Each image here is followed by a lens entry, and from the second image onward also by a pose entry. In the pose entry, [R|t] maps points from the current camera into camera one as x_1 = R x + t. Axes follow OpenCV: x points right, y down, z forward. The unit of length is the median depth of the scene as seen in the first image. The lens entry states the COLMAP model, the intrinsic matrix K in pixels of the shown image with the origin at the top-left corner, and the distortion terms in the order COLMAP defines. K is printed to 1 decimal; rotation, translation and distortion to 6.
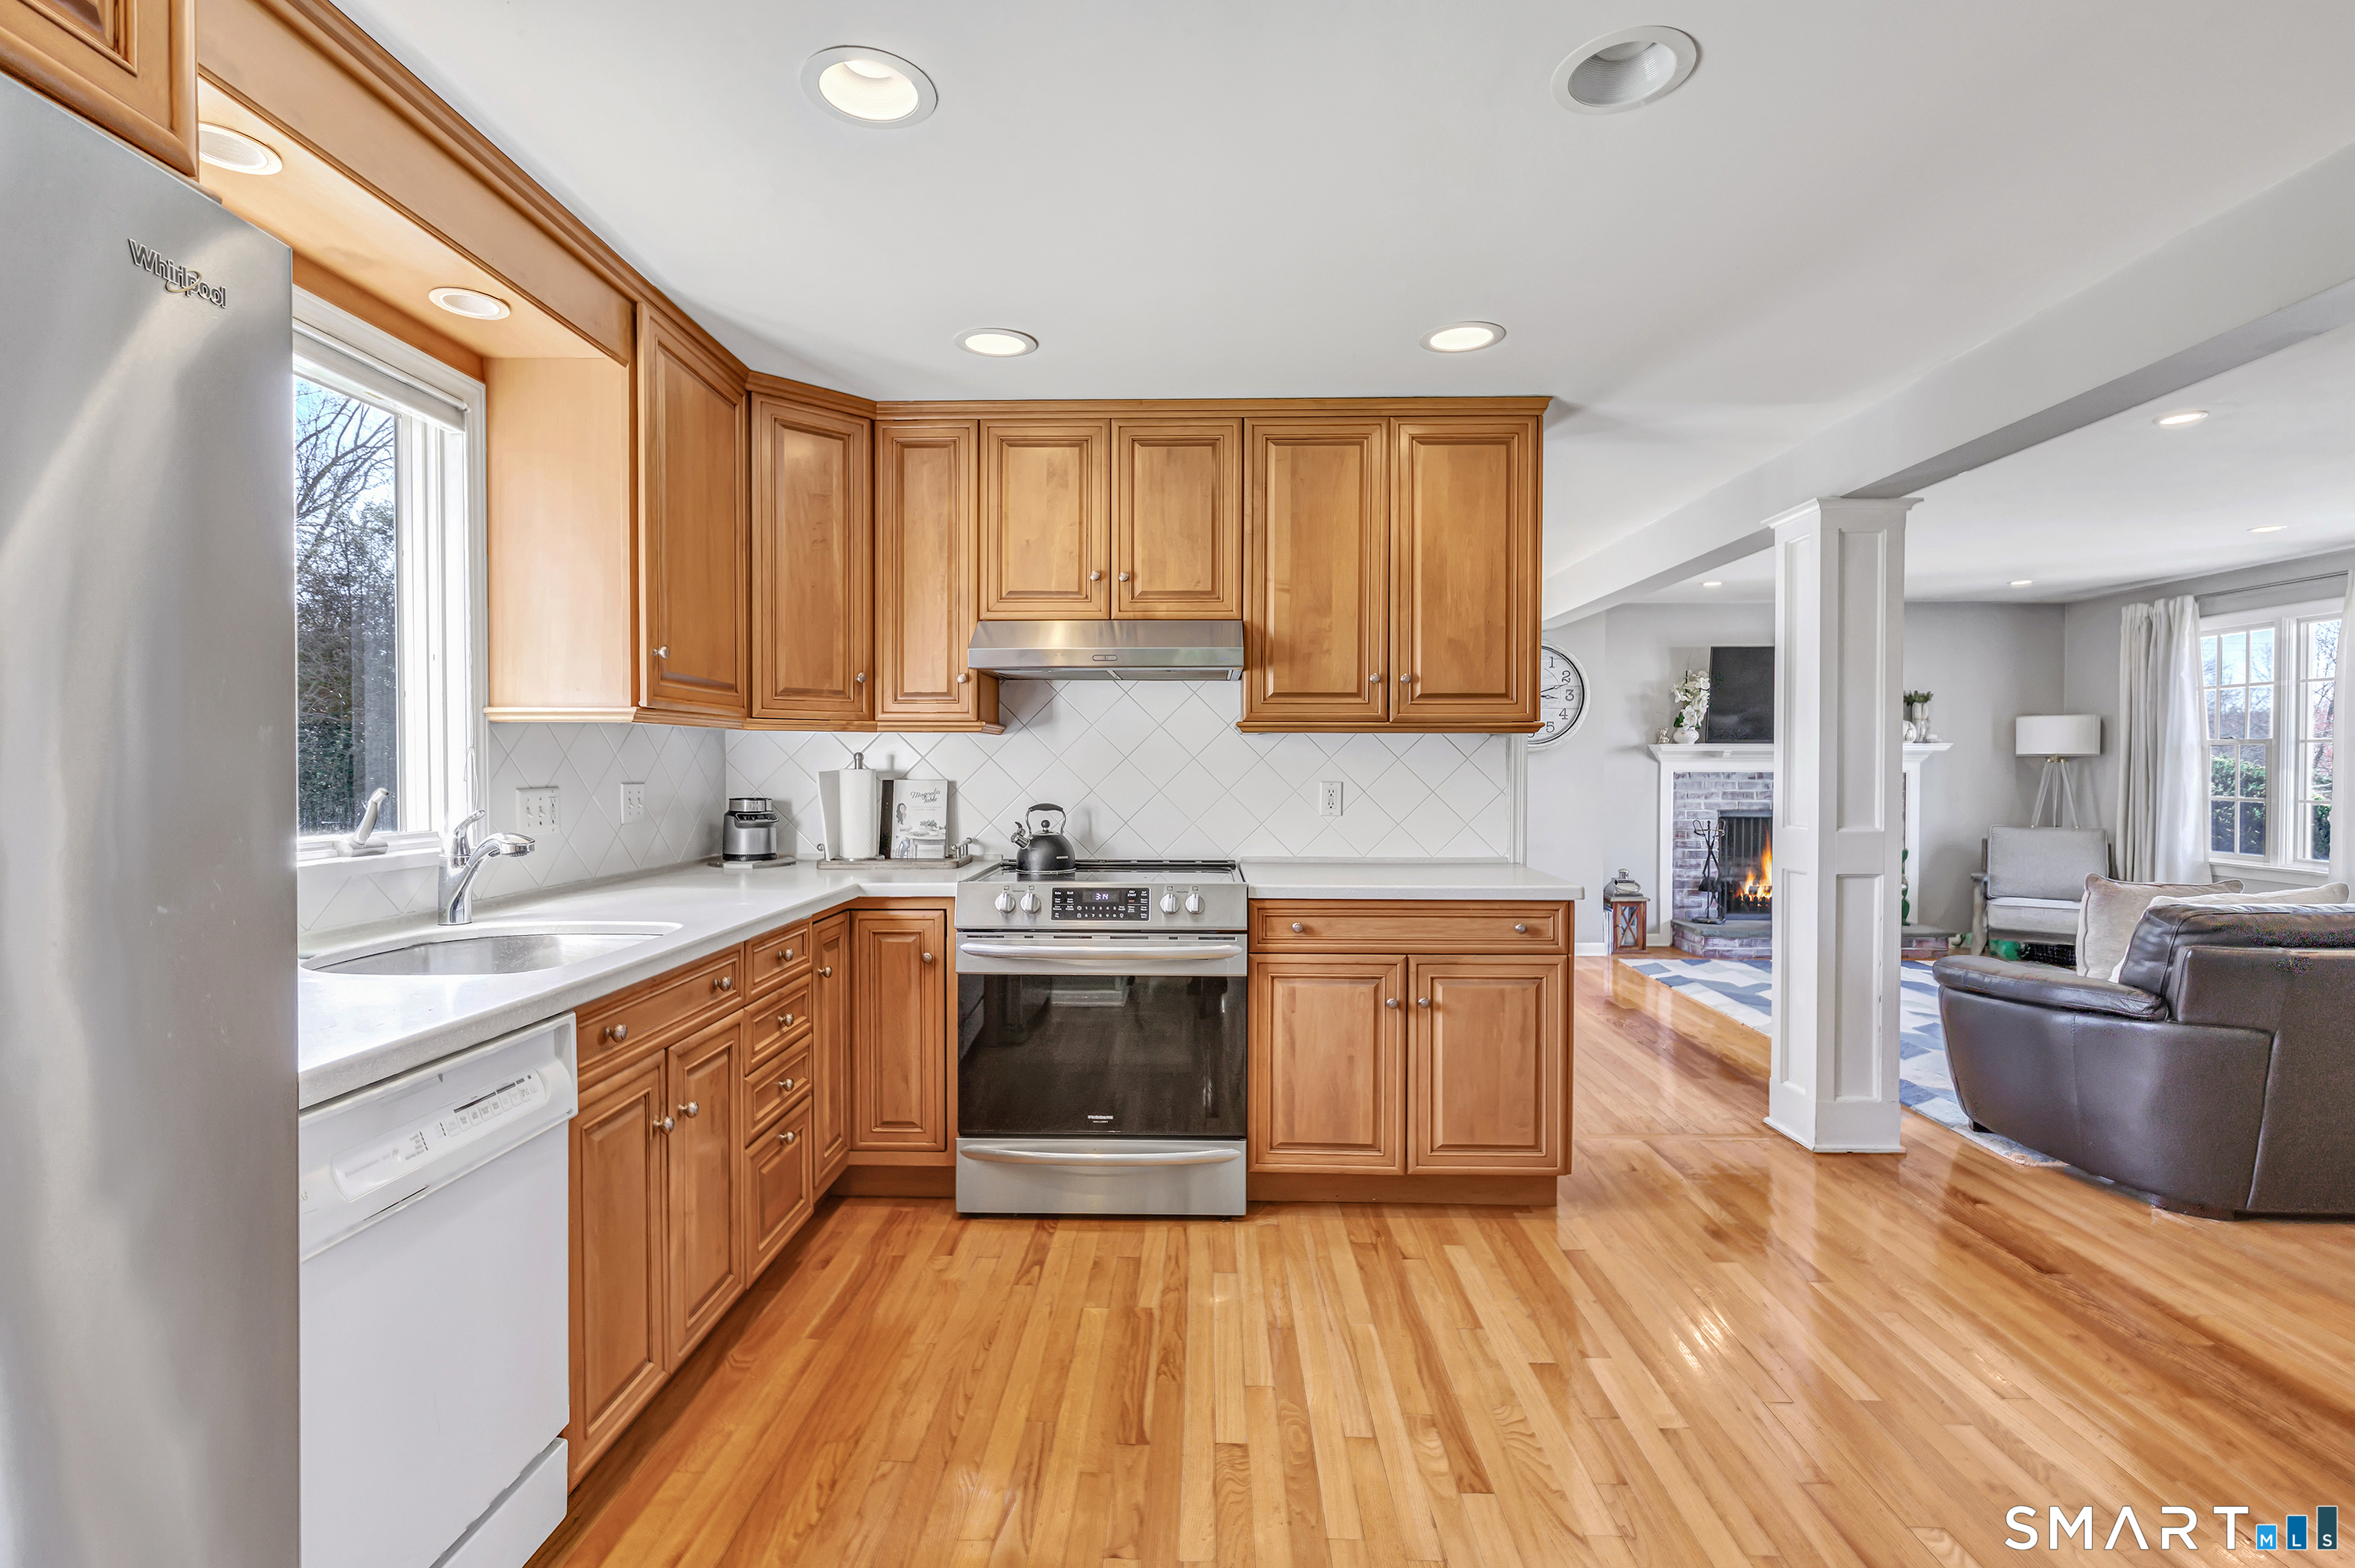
lens RADIAL K [[1063.0, 0, 1131.4], [0, 1063.0, 781.2], [0, 0, 1]] dist [-0.004859, 0.004370]
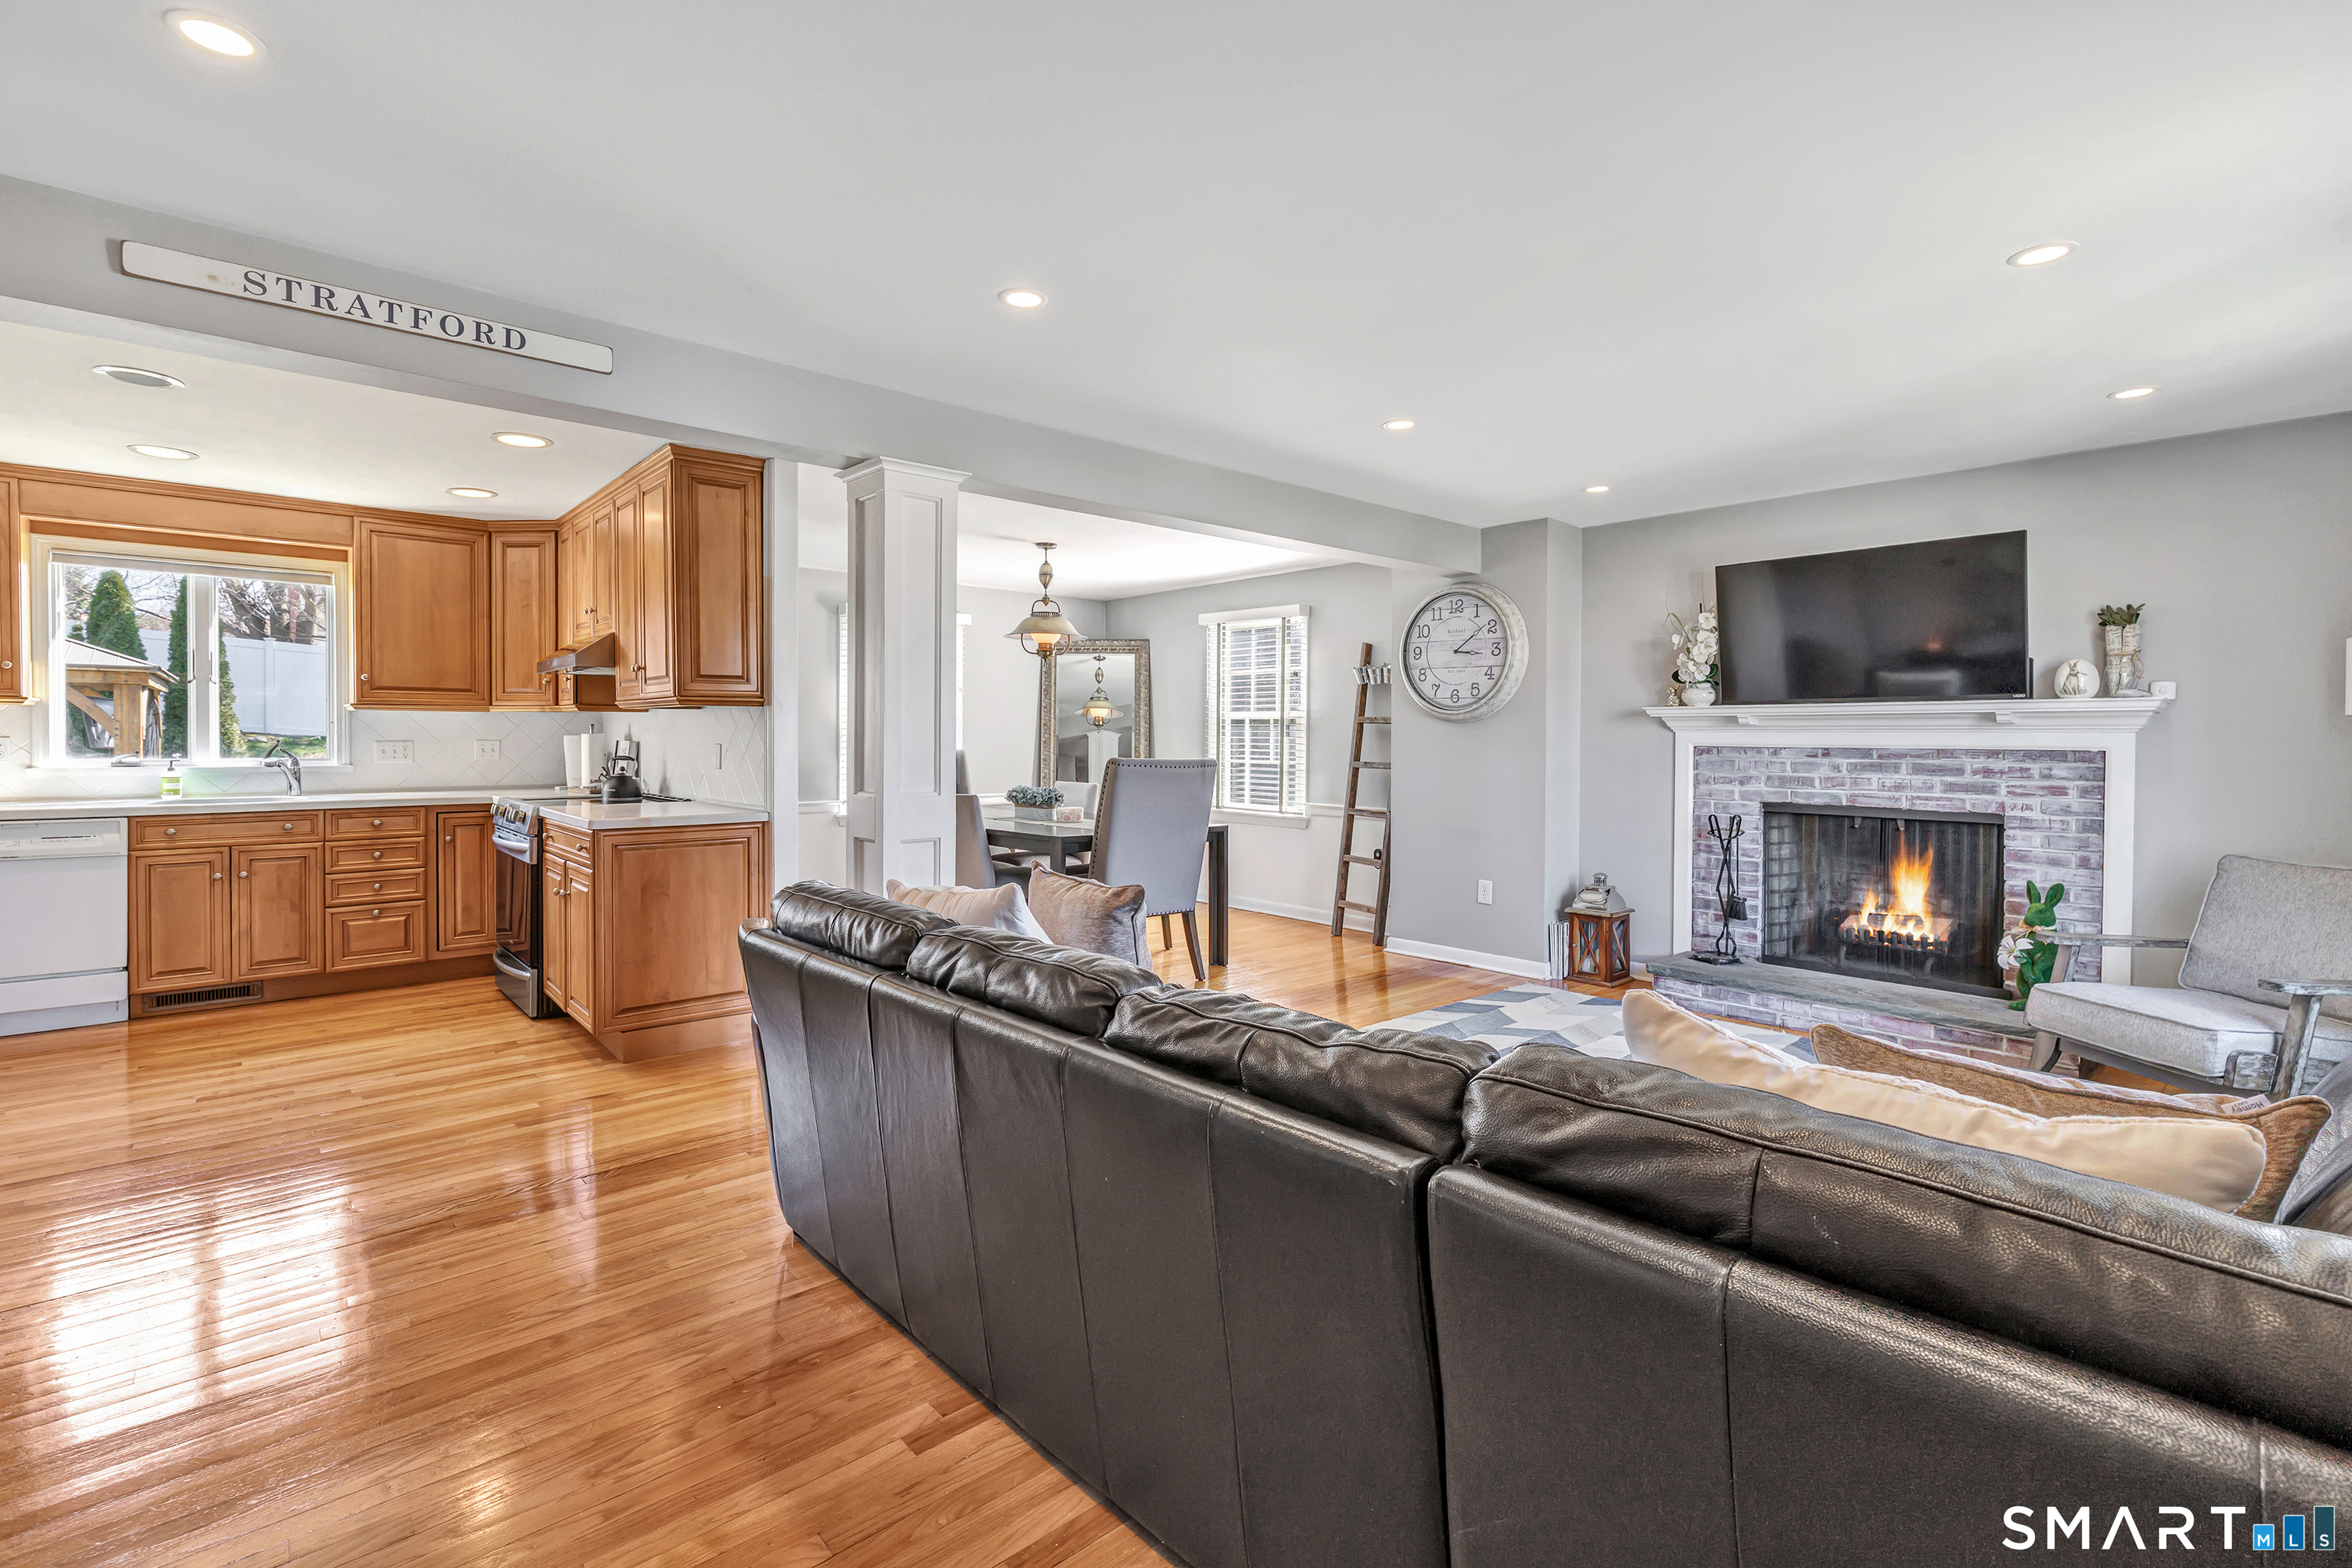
lens RADIAL K [[1061.8, 0, 1119.2], [0, 1061.8, 749.8], [0, 0, 1]] dist [-0.004859, 0.004370]
pose [[0.693000, 0.011754, -0.720842, 0.803092], [-0.015446, 0.999880, 0.001455, -0.001124], [0.720772, 0.010126, 0.693098, 0.241479]]
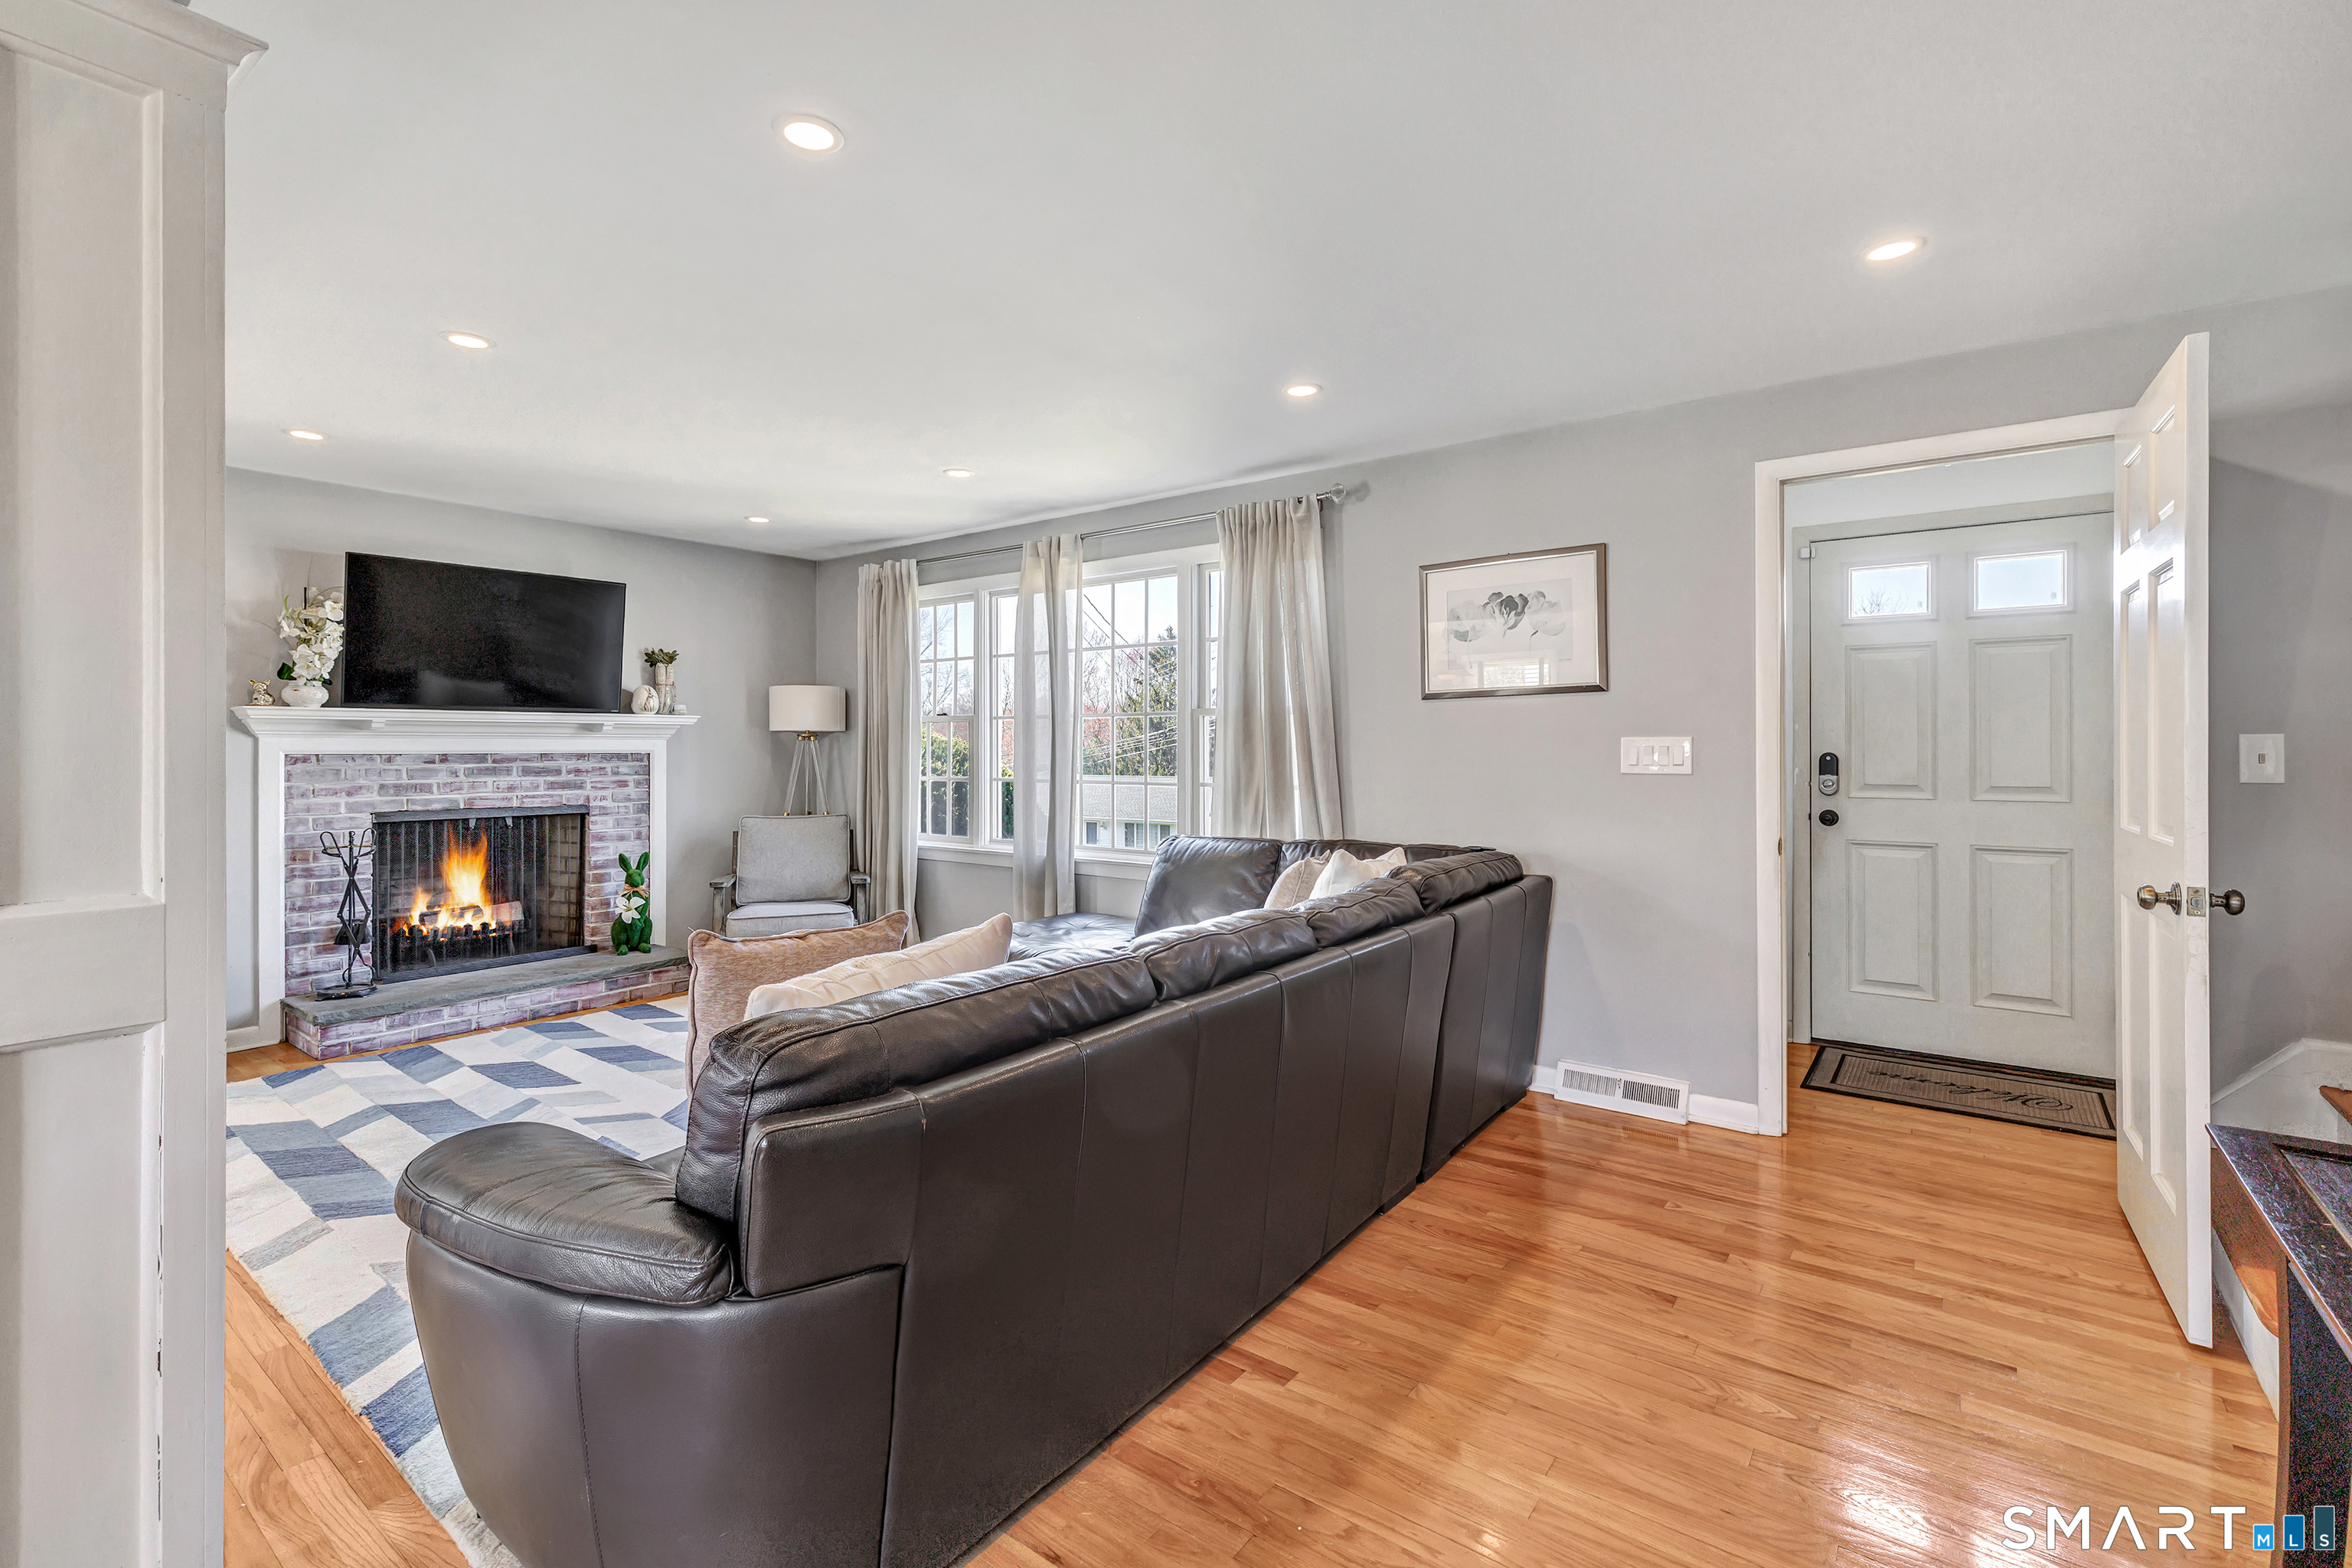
lens RADIAL K [[1061.8, 0, 1200.2], [0, 1061.8, 746.7], [0, 0, 1]] dist [-0.004859, 0.004370]
pose [[0.536135, -0.000857, 0.844132, 0.297477], [0.016066, 0.999829, -0.009189, 0.001254], [-0.843979, 0.018489, 0.536057, 0.250000]]
